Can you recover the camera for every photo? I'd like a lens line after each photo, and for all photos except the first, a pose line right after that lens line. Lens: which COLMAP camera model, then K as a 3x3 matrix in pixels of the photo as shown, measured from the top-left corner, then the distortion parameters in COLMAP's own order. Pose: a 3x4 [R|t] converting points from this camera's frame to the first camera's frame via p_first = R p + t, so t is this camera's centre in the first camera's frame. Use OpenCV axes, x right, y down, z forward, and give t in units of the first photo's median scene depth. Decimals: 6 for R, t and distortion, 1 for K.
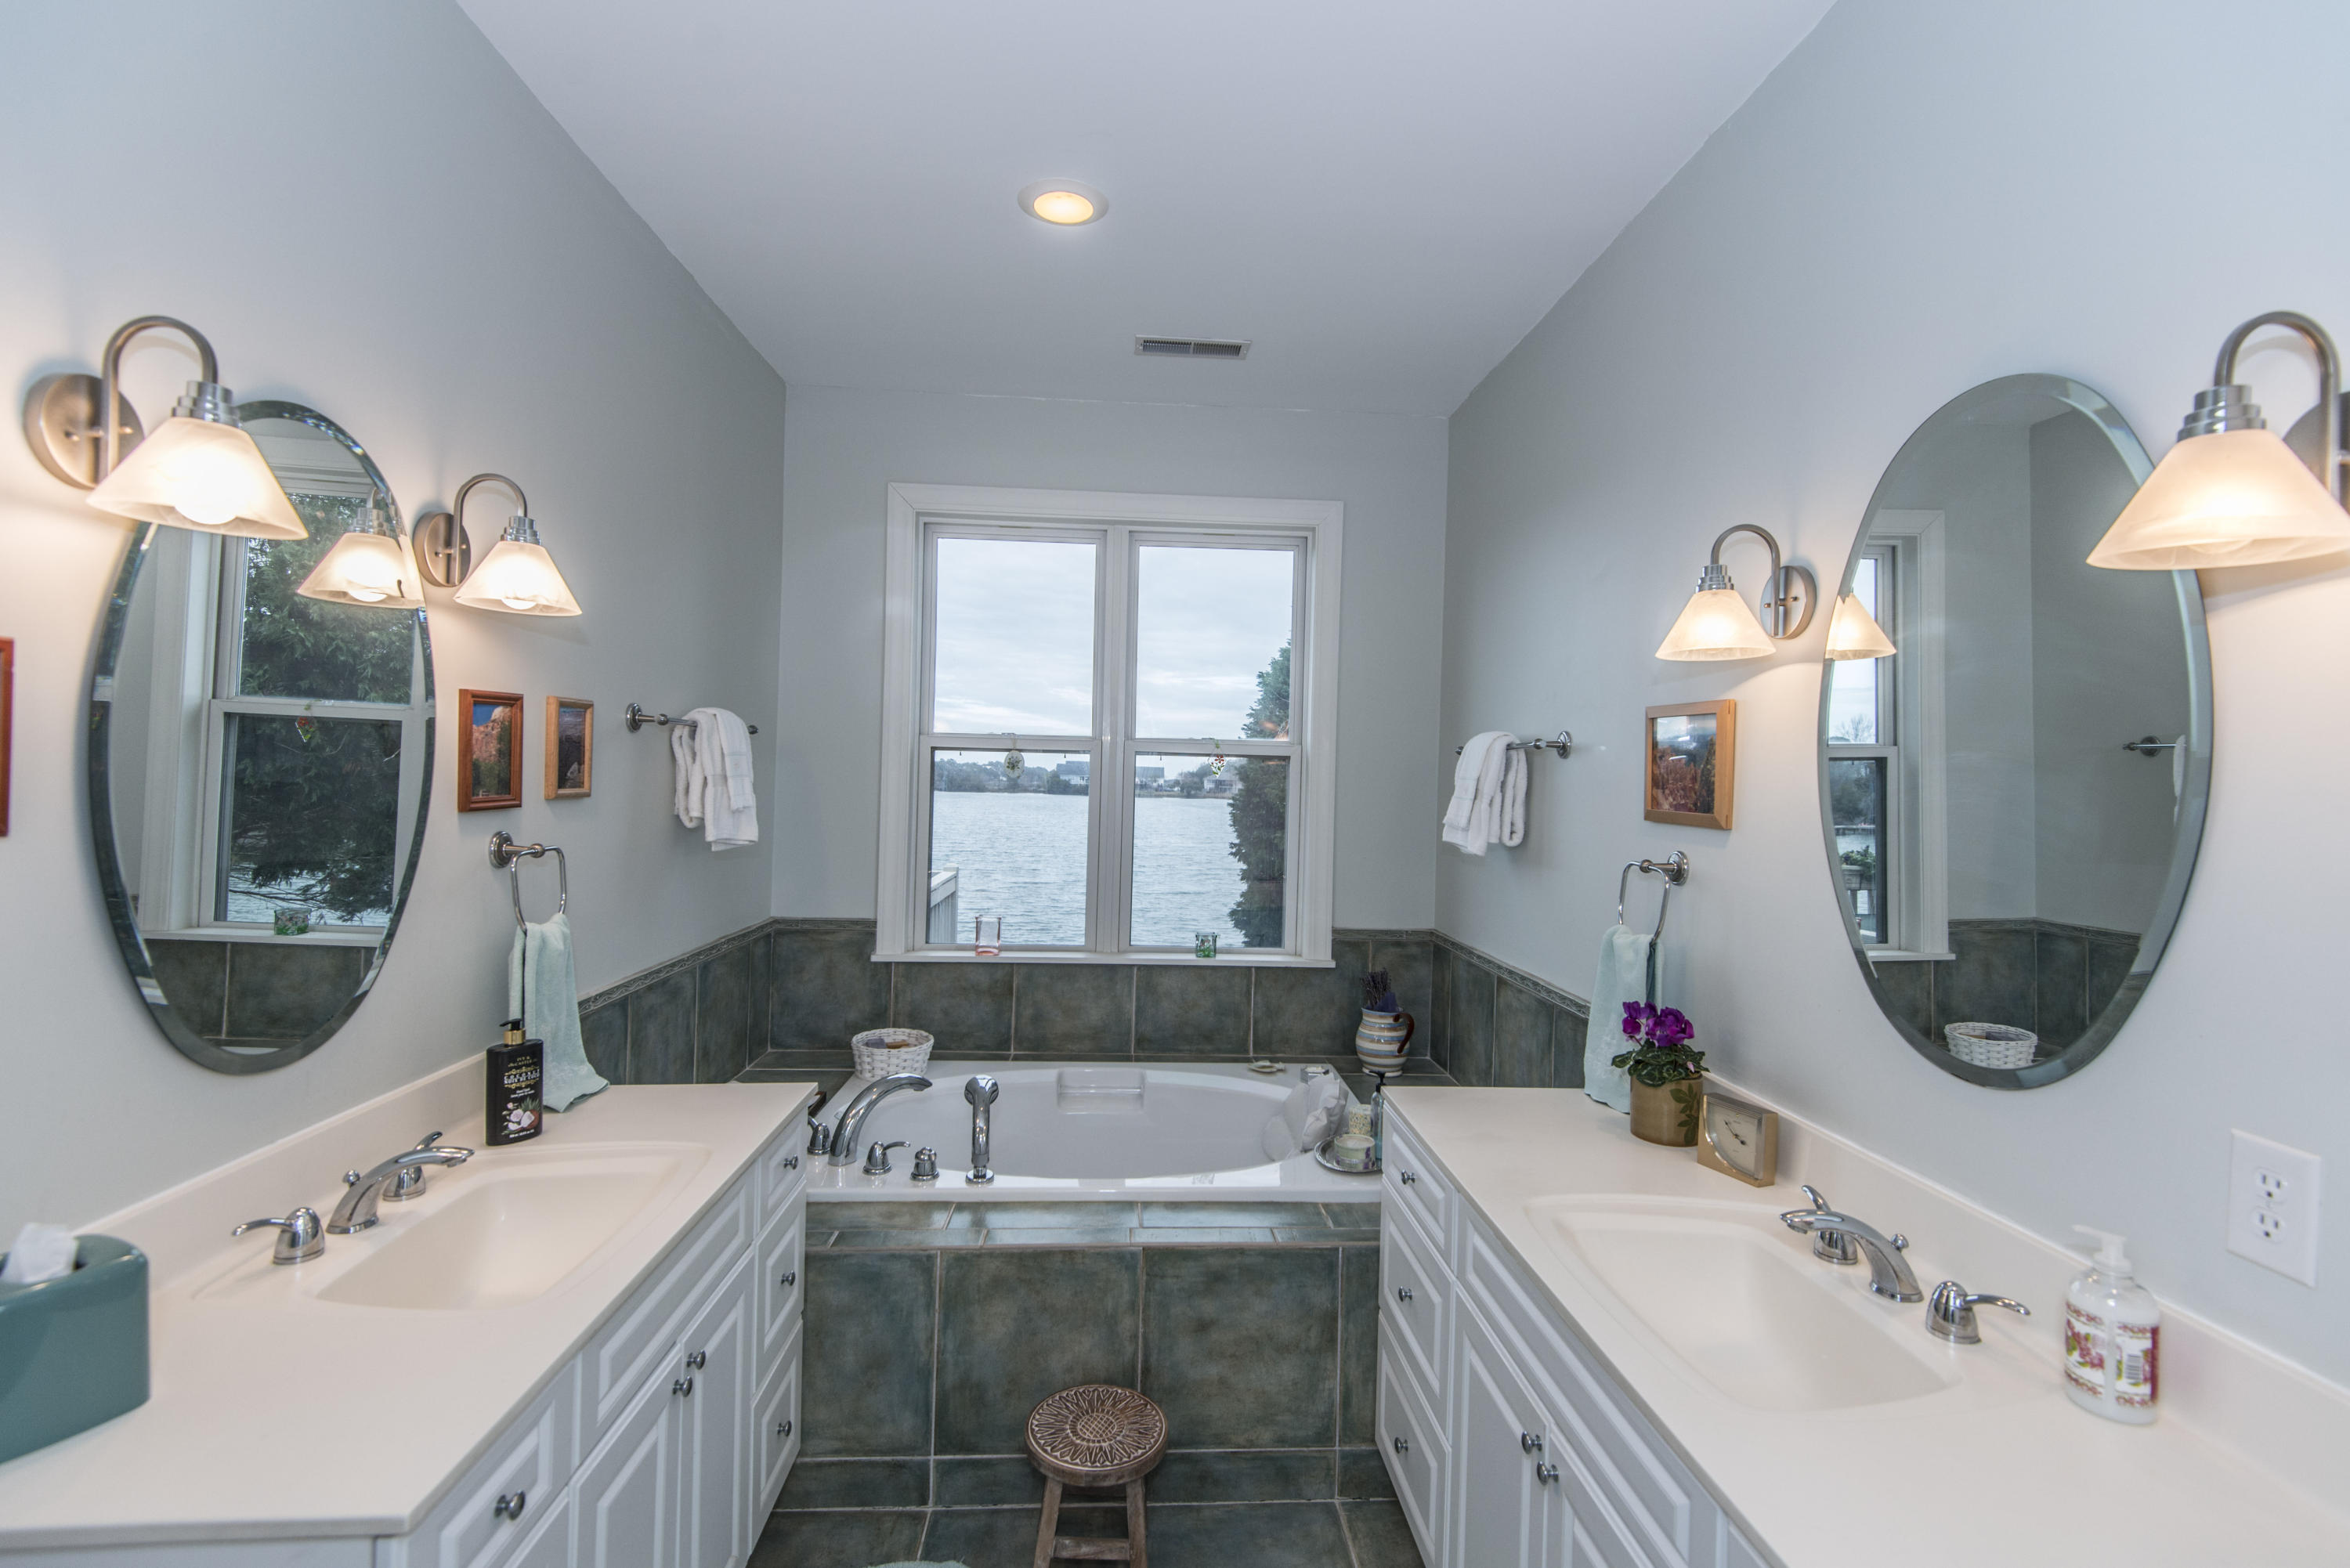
lens RADIAL K [[1063.7, 0, 1177.6], [0, 1063.7, 776.0], [0, 0, 1]] dist [0.047871, -0.027690]
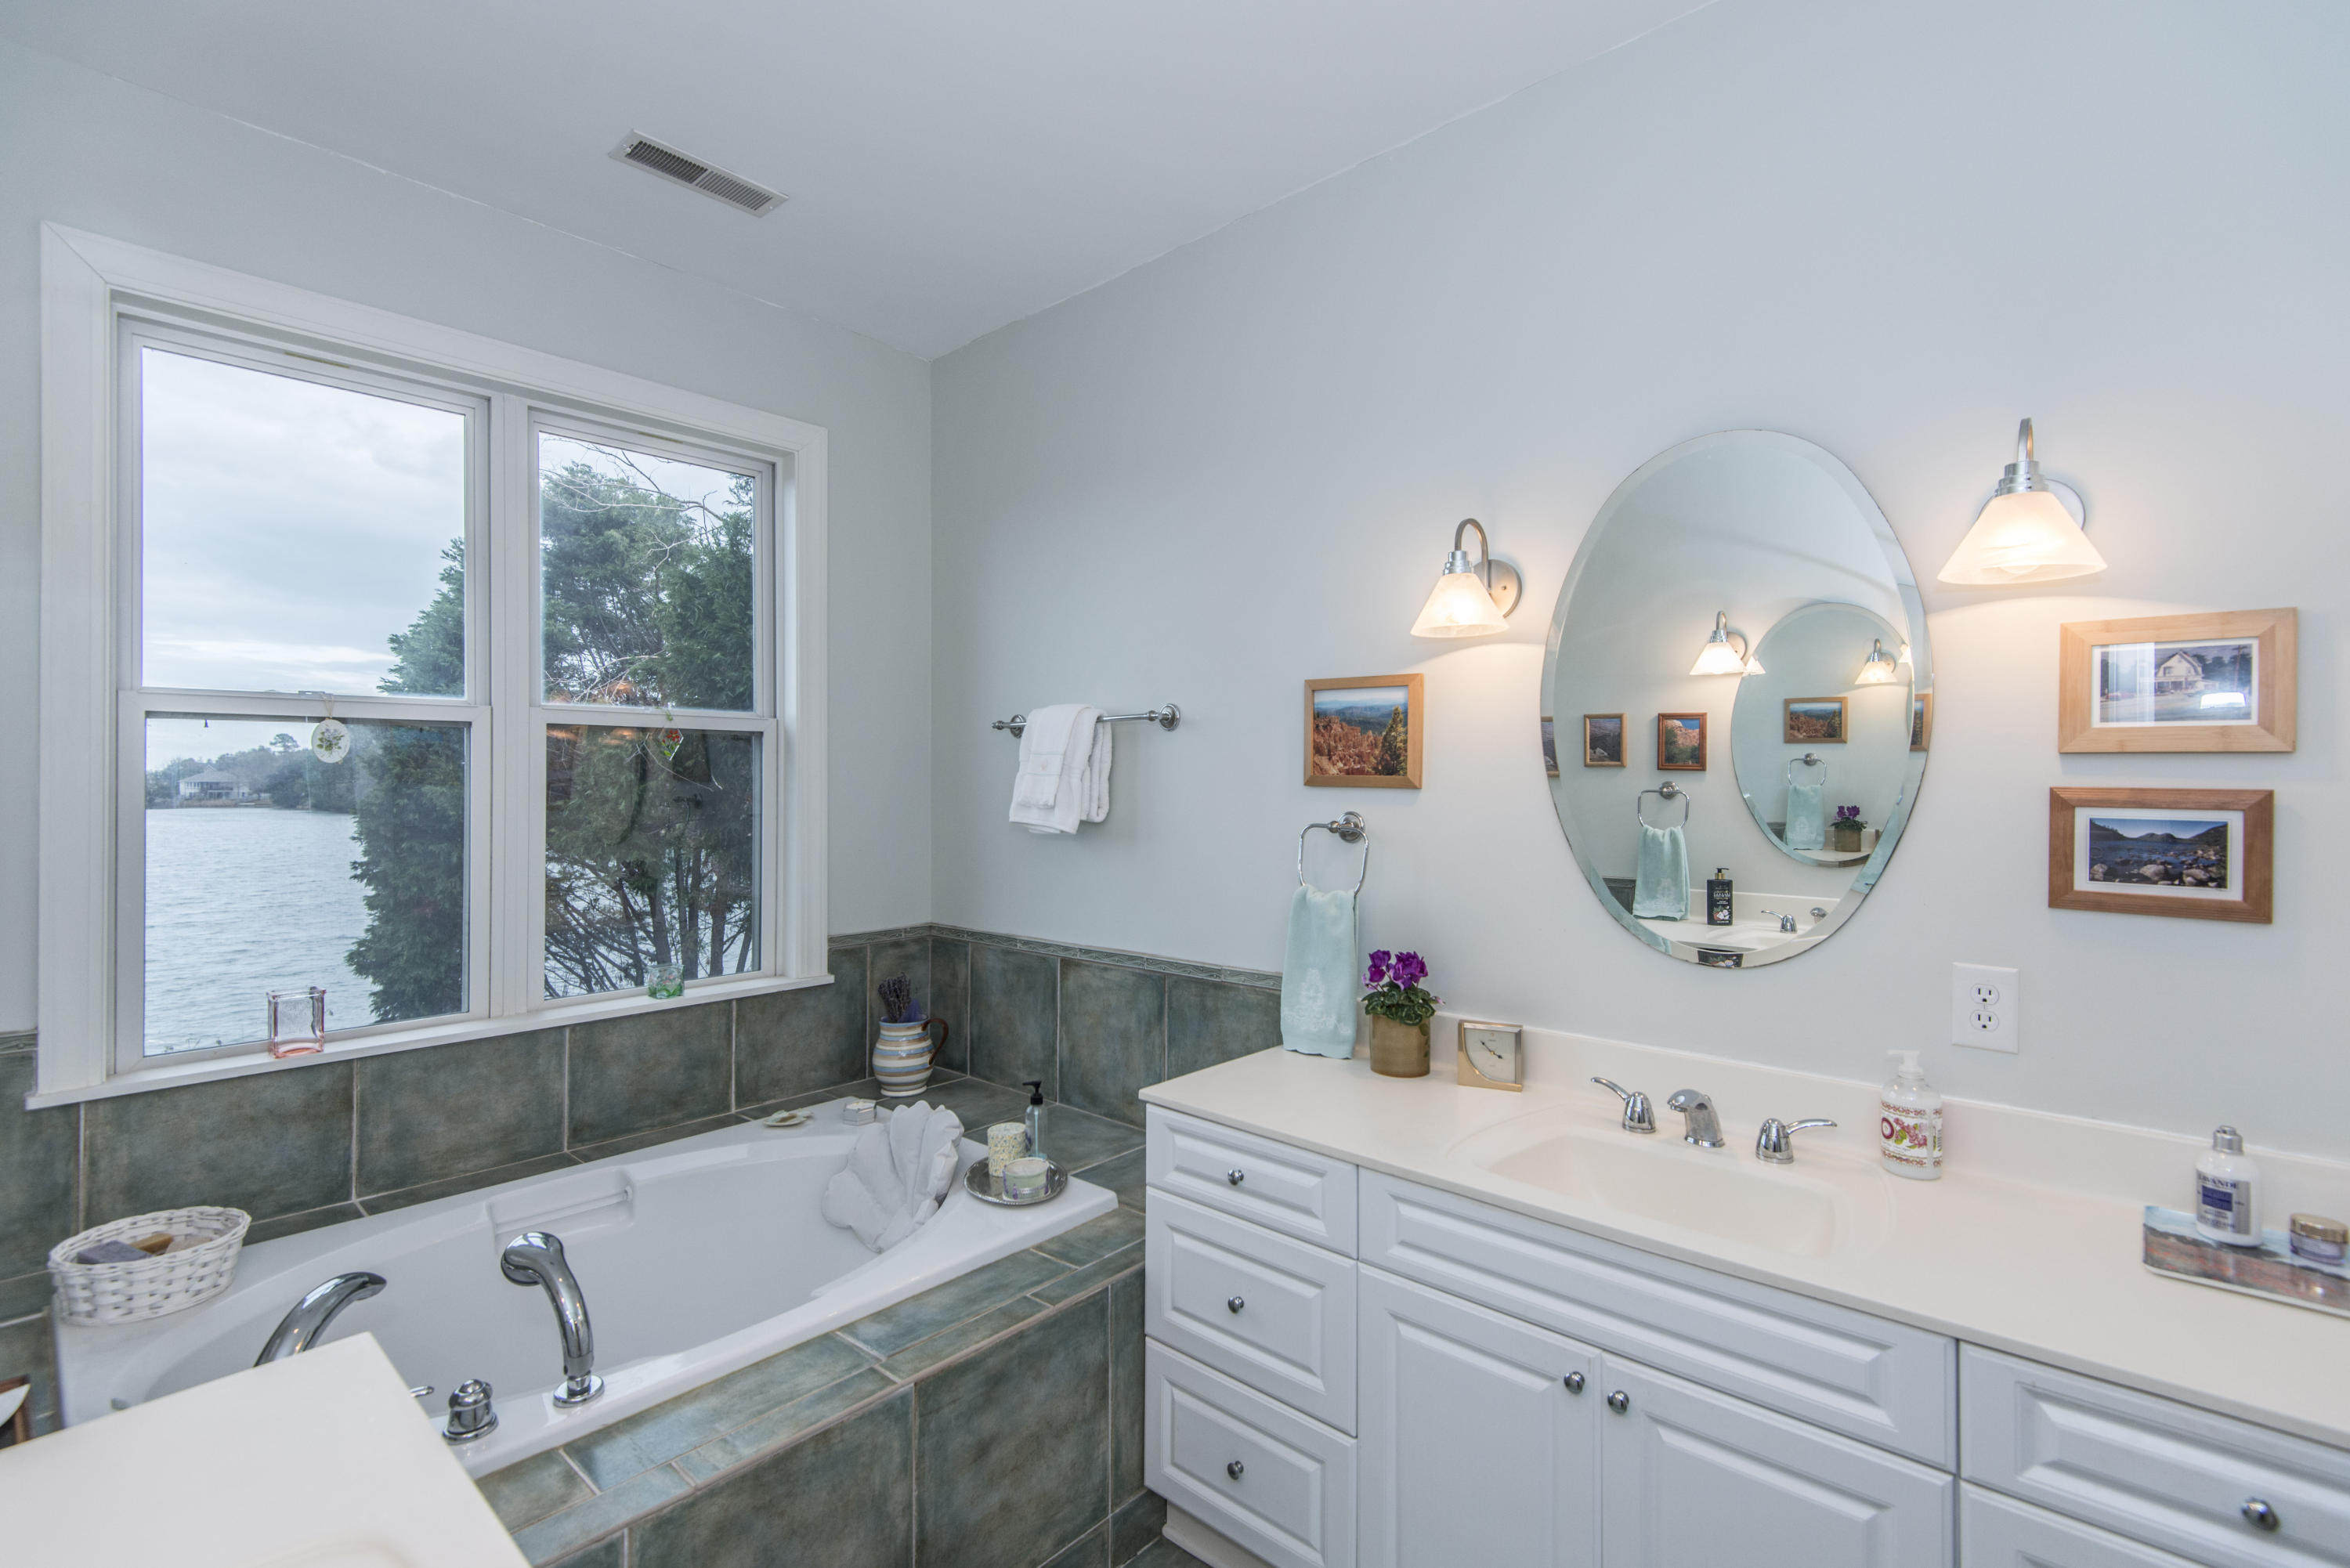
lens RADIAL K [[1063.7, 0, 1177.6], [0, 1063.7, 776.0], [0, 0, 1]] dist [0.047871, -0.027690]
pose [[0.715385, -0.023680, 0.698329, -0.263225], [0.018479, 0.999717, 0.014969, 0.008995], [-0.698486, 0.002195, 0.715620, 0.217235]]
